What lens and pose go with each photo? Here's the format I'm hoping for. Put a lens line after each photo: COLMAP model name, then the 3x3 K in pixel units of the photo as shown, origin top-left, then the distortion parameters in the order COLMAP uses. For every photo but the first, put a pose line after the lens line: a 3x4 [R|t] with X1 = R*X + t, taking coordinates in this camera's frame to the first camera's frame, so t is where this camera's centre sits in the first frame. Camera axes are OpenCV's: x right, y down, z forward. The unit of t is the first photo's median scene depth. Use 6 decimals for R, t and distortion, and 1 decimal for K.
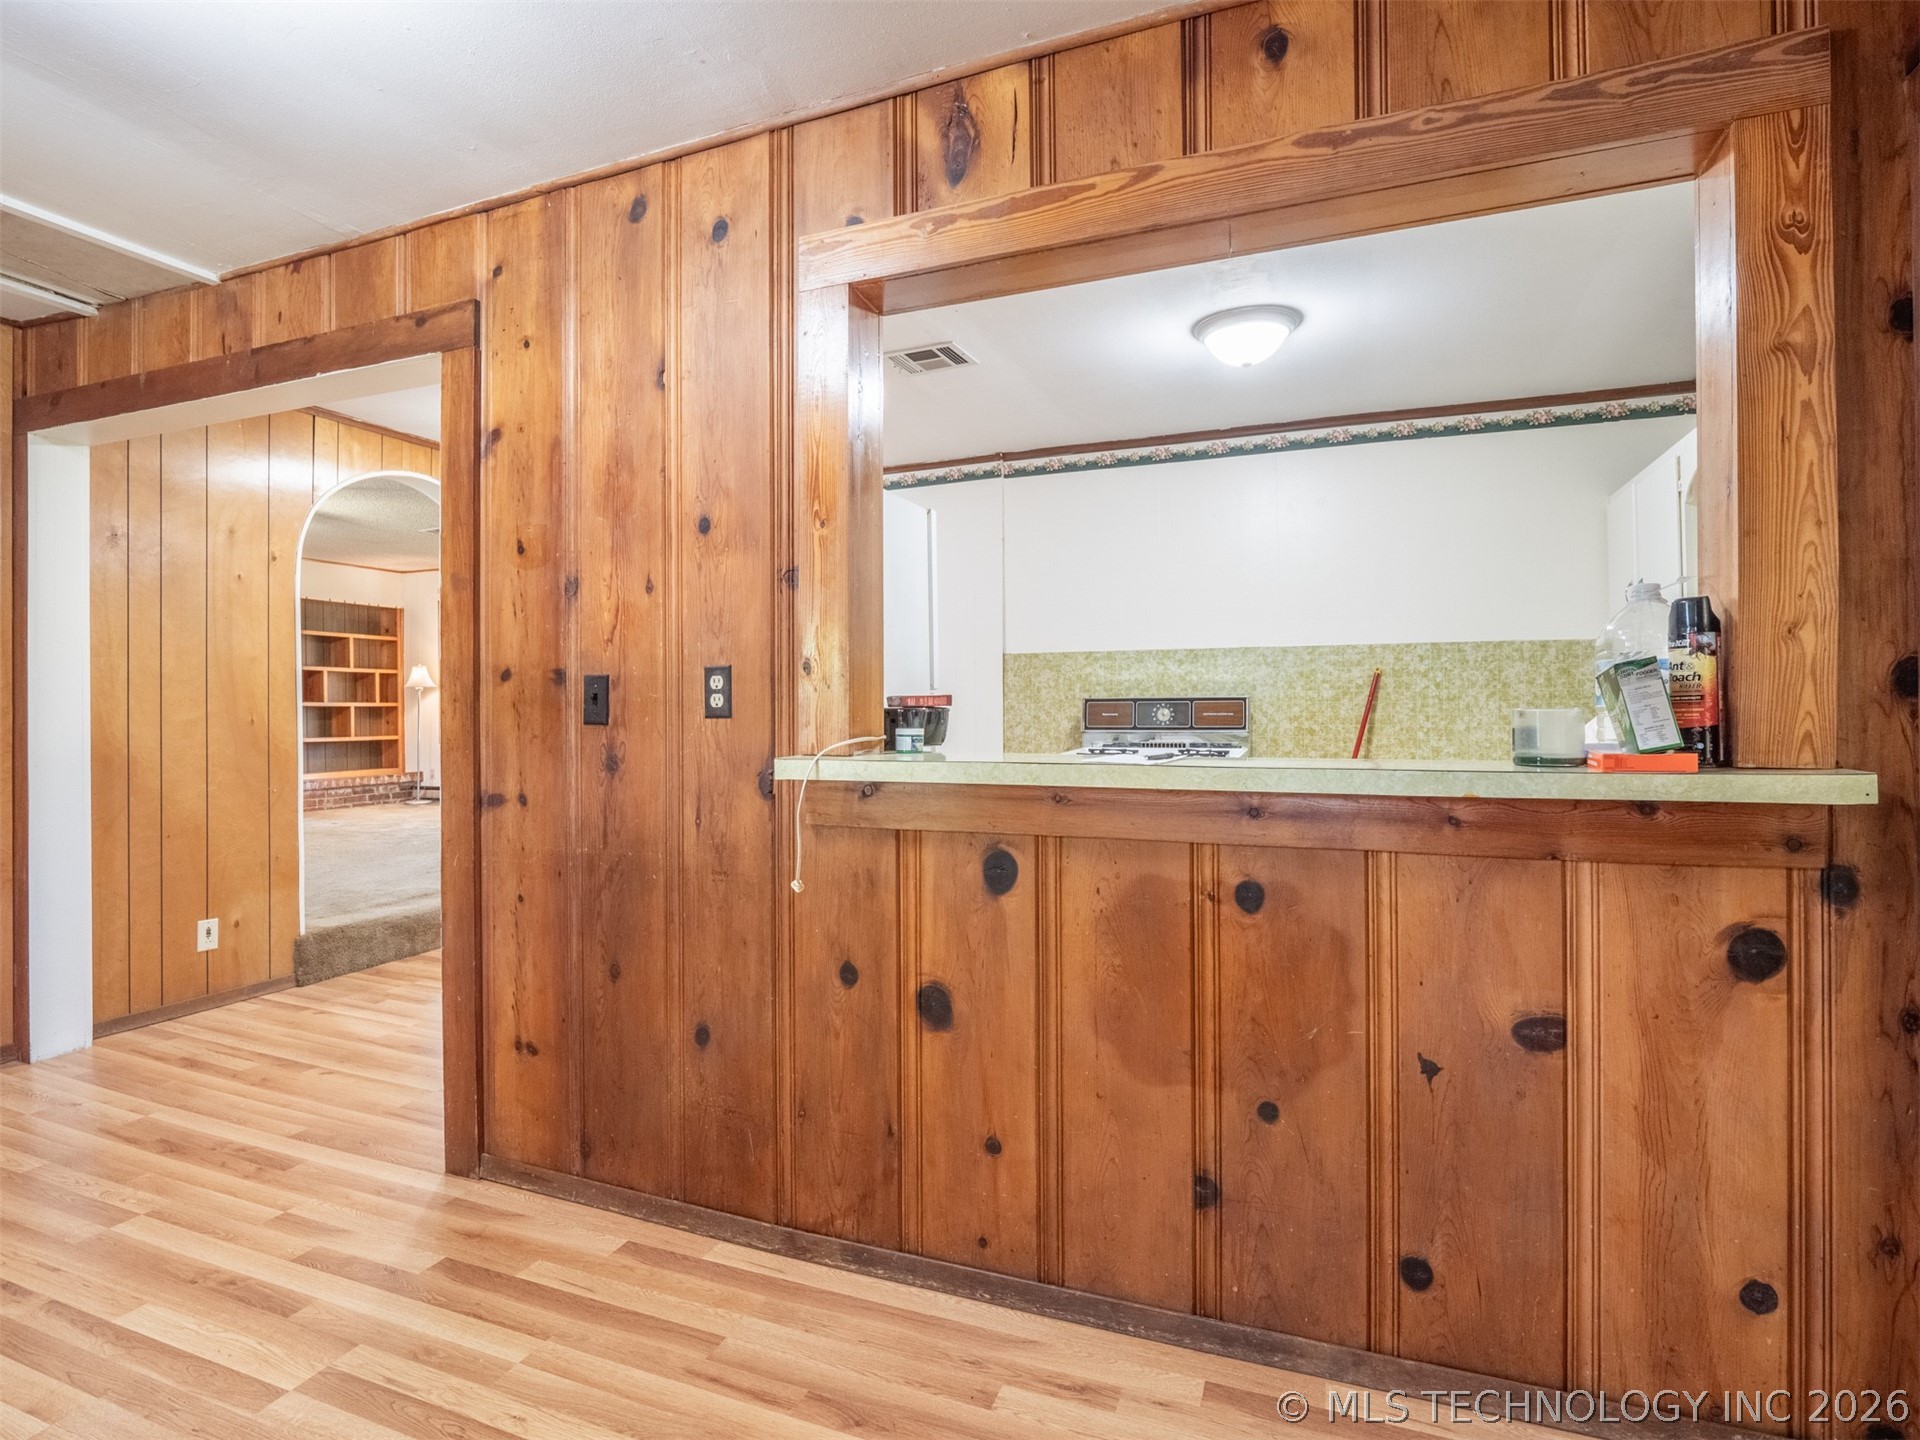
lens RADIAL K [[951.2, 0, 961.3], [0, 951.2, 713.1], [0, 0, 1]] dist [-0.012667, -0.001602]
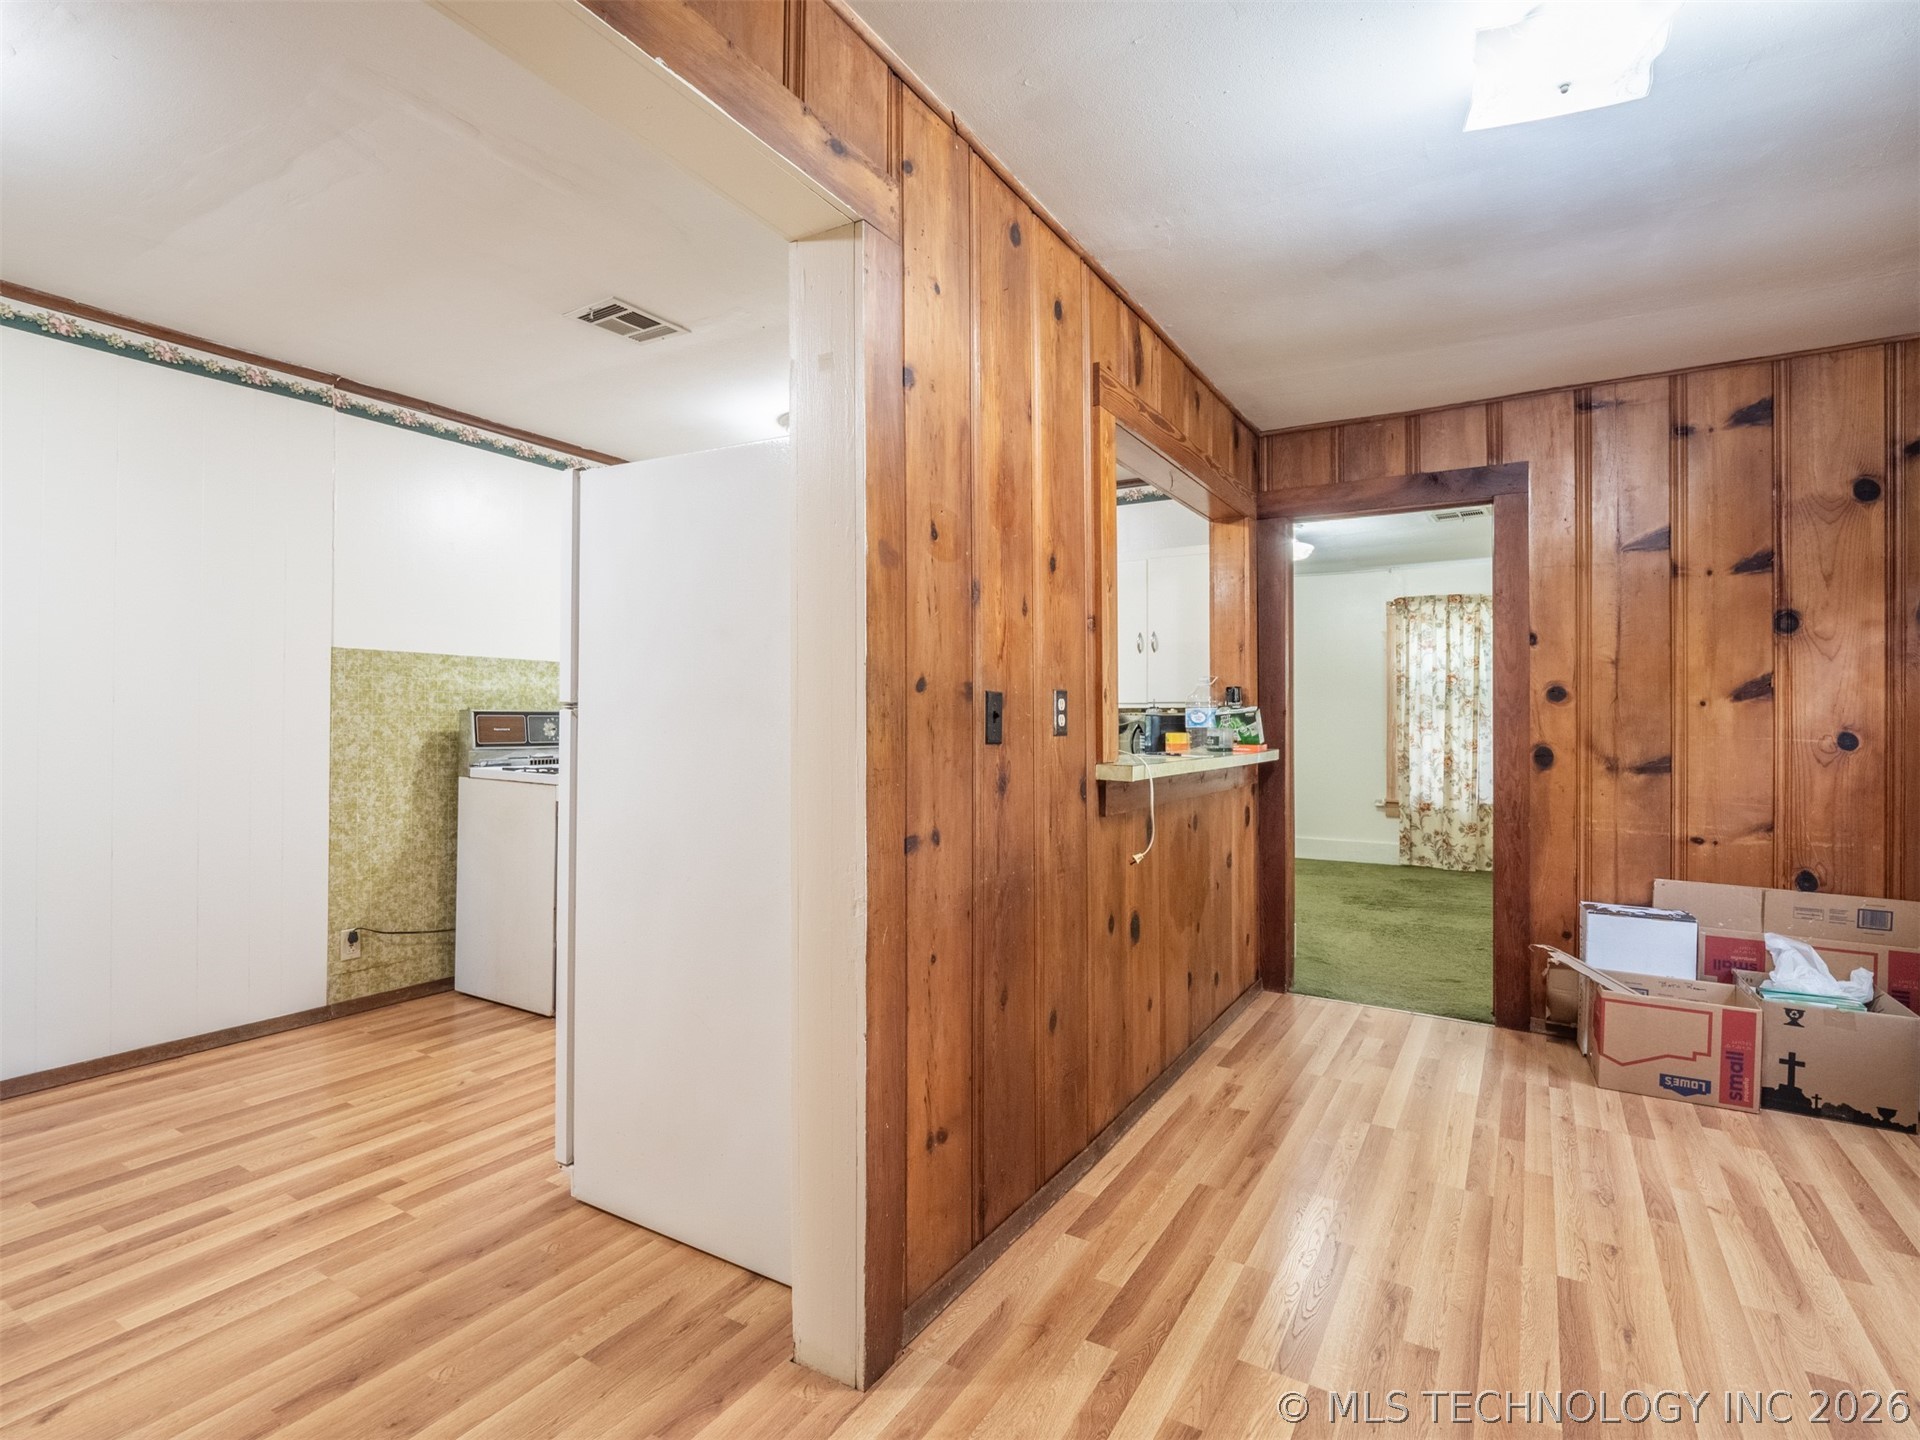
lens RADIAL K [[951.2, 0, 961.3], [0, 951.2, 713.1], [0, 0, 1]] dist [-0.012667, -0.001602]
pose [[0.165089, 0.014085, 0.986178, -1.283225], [-0.003153, 0.999900, -0.013753, -0.005509], [-0.986274, -0.000839, 0.165117, 0.849888]]
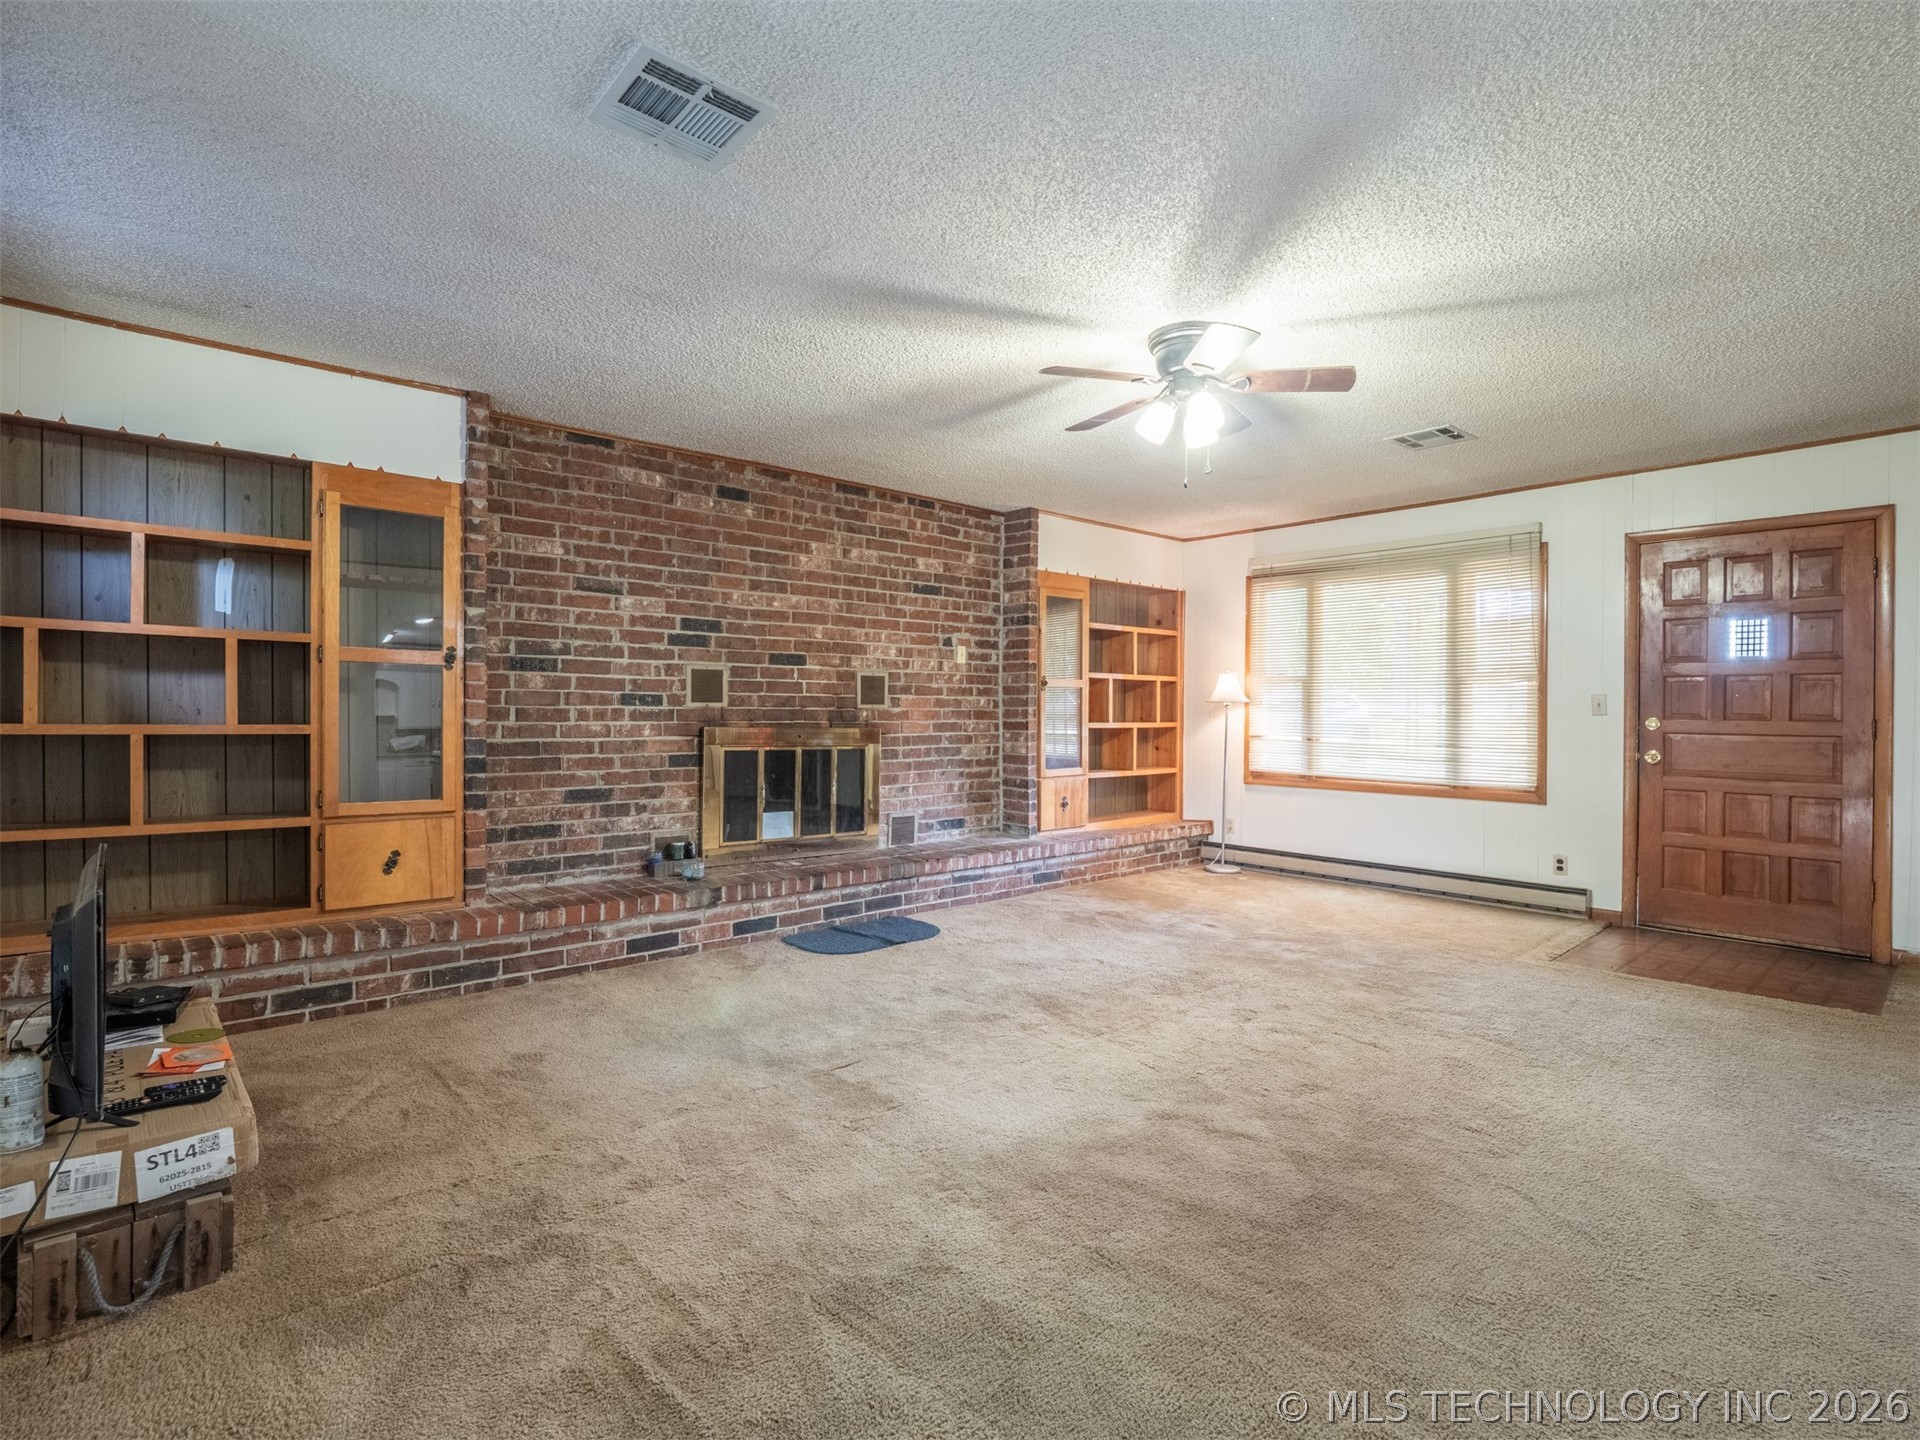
lens RADIAL K [[933.1, 0, 961.6], [0, 933.1, 713.6], [0, 0, 1]] dist [-0.000944, -0.015388]
pose [[0.890883, 0.017629, -0.453891, -1.869770], [-0.015911, 0.999845, 0.007603, -0.089636], [0.453955, 0.000448, 0.891025, 1.319351]]
